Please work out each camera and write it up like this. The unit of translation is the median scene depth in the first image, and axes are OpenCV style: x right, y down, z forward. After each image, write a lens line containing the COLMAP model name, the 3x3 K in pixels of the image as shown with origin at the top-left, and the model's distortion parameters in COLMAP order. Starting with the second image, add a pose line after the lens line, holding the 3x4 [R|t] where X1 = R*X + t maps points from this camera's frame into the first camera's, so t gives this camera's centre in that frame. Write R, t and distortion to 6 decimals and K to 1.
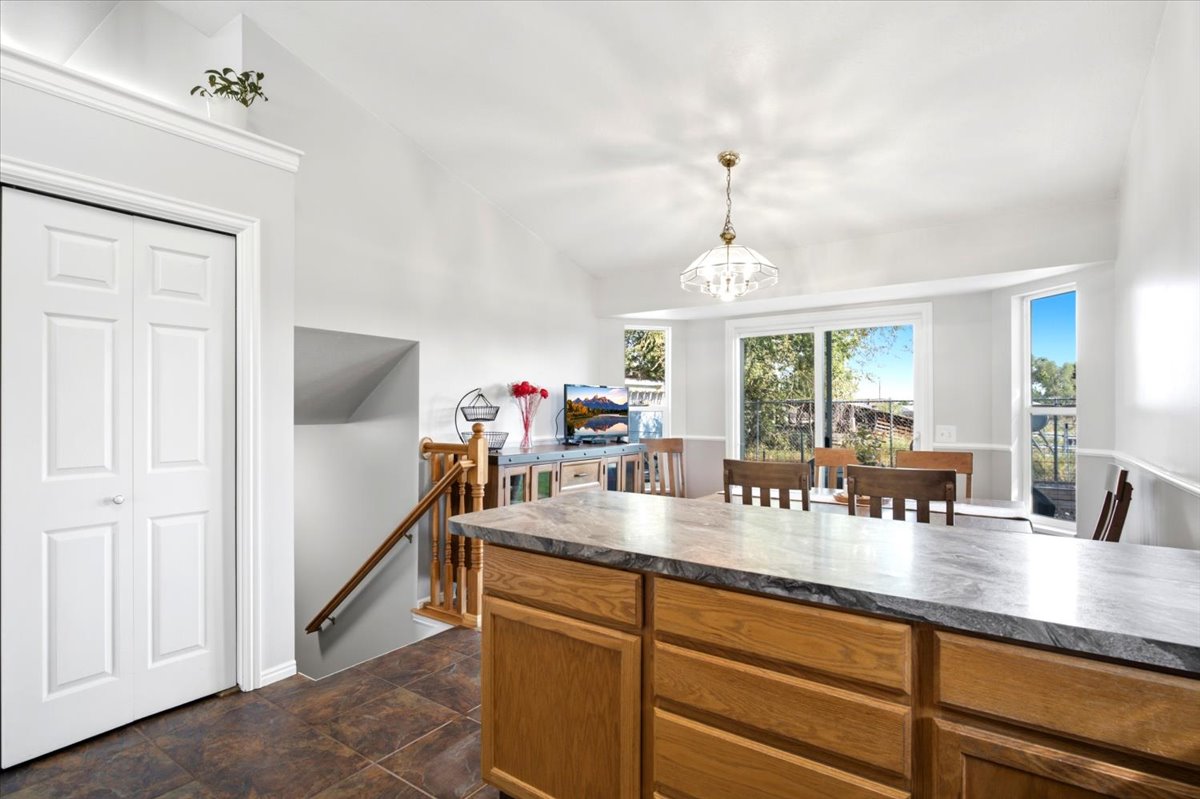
lens RADIAL K [[596.1, 0, 598.5], [0, 596.1, 406.6], [0, 0, 1]] dist [0.002122, 0.001104]
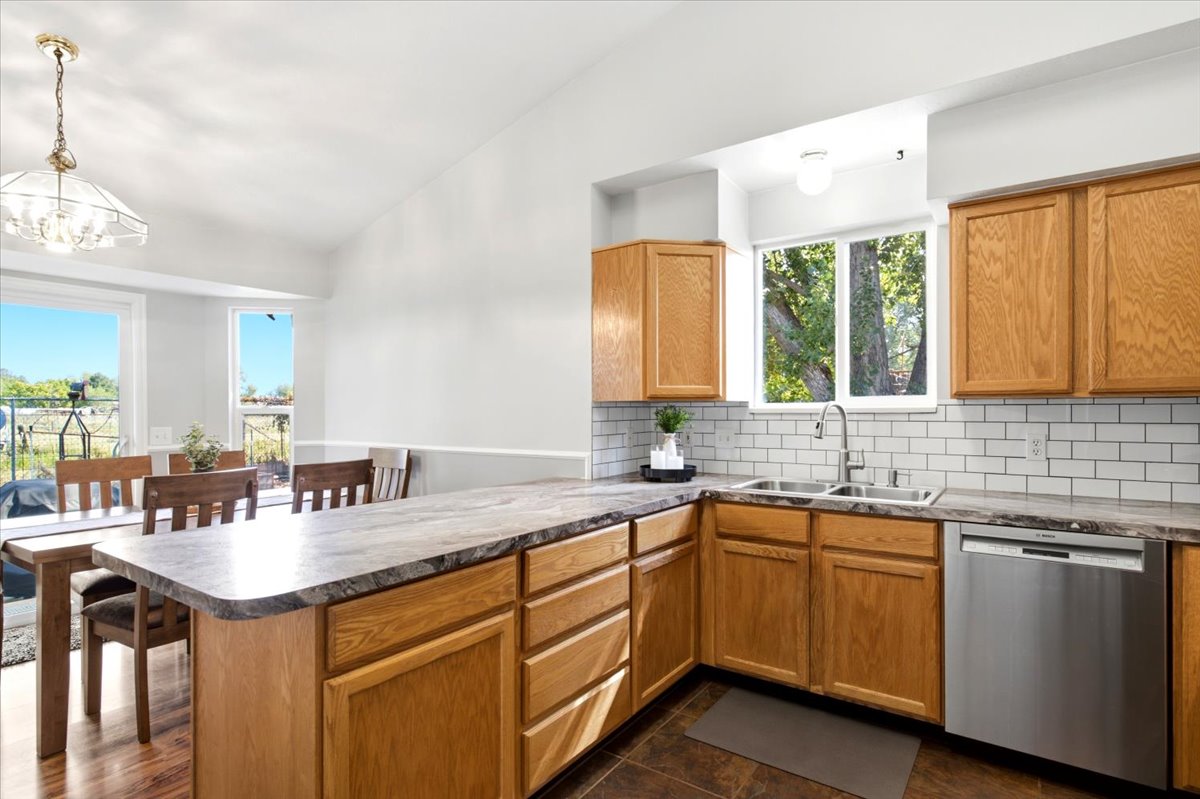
lens RADIAL K [[598.6, 0, 601.2], [0, 598.6, 410.6], [0, 0, 1]] dist [0.001161, 0.000579]
pose [[-0.003004, -0.005304, 0.999981, -0.994218], [-0.000644, 0.999986, 0.005302, -0.000219], [-0.999995, -0.000628, -0.003007, 0.774250]]
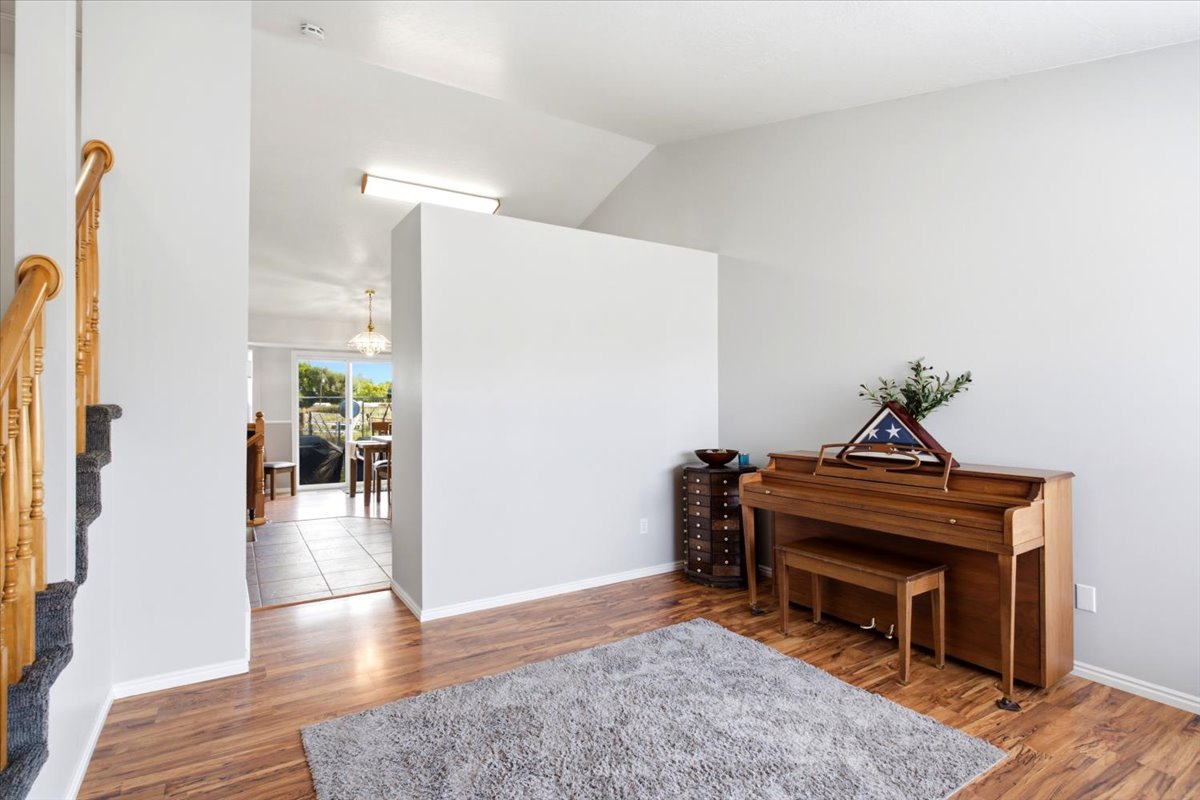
lens RADIAL K [[585.9, 0, 599.4], [0, 585.9, 402.1], [0, 0, 1]] dist [0.003634, -0.000206]
pose [[0.383231, 0.000411, 0.923653, -3.087764], [-0.001409, 0.999999, 0.000139, -0.016392], [-0.923652, -0.001355, 0.383231, -1.337124]]
